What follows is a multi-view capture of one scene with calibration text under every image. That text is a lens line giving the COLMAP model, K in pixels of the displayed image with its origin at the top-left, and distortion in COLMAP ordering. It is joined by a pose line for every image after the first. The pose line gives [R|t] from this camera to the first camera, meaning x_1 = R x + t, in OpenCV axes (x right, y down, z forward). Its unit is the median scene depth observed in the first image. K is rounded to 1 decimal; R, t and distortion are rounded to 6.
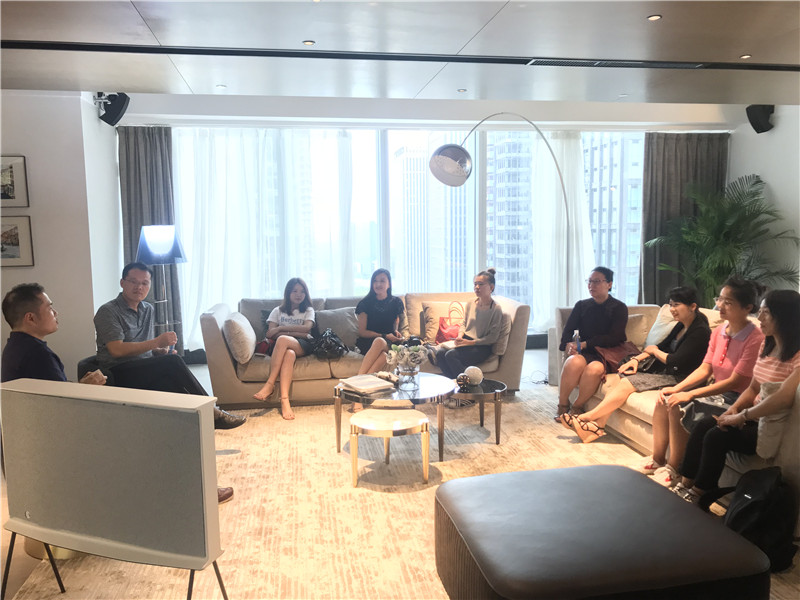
lens RADIAL K [[660.6, 0, 400.0], [0, 660.6, 300.0], [0, 0, 1]] dist [0.029262, -0.004448]
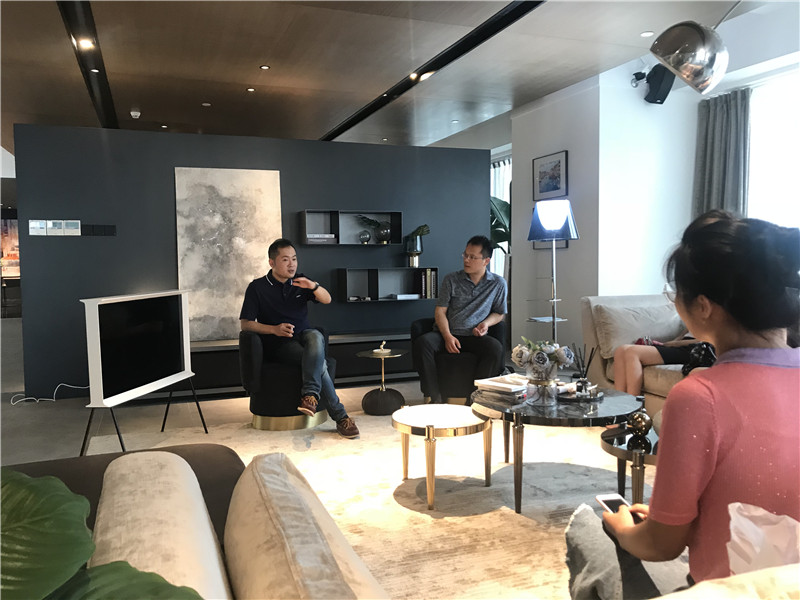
lens RADIAL K [[660.6, 0, 400.0], [0, 660.6, 300.0], [0, 0, 1]] dist [0.029262, -0.004448]
pose [[0.188718, 0.076906, -0.979015, 0.516254], [-0.098987, 0.993341, 0.058950, -0.002480], [0.977030, 0.085785, 0.195074, 0.541000]]
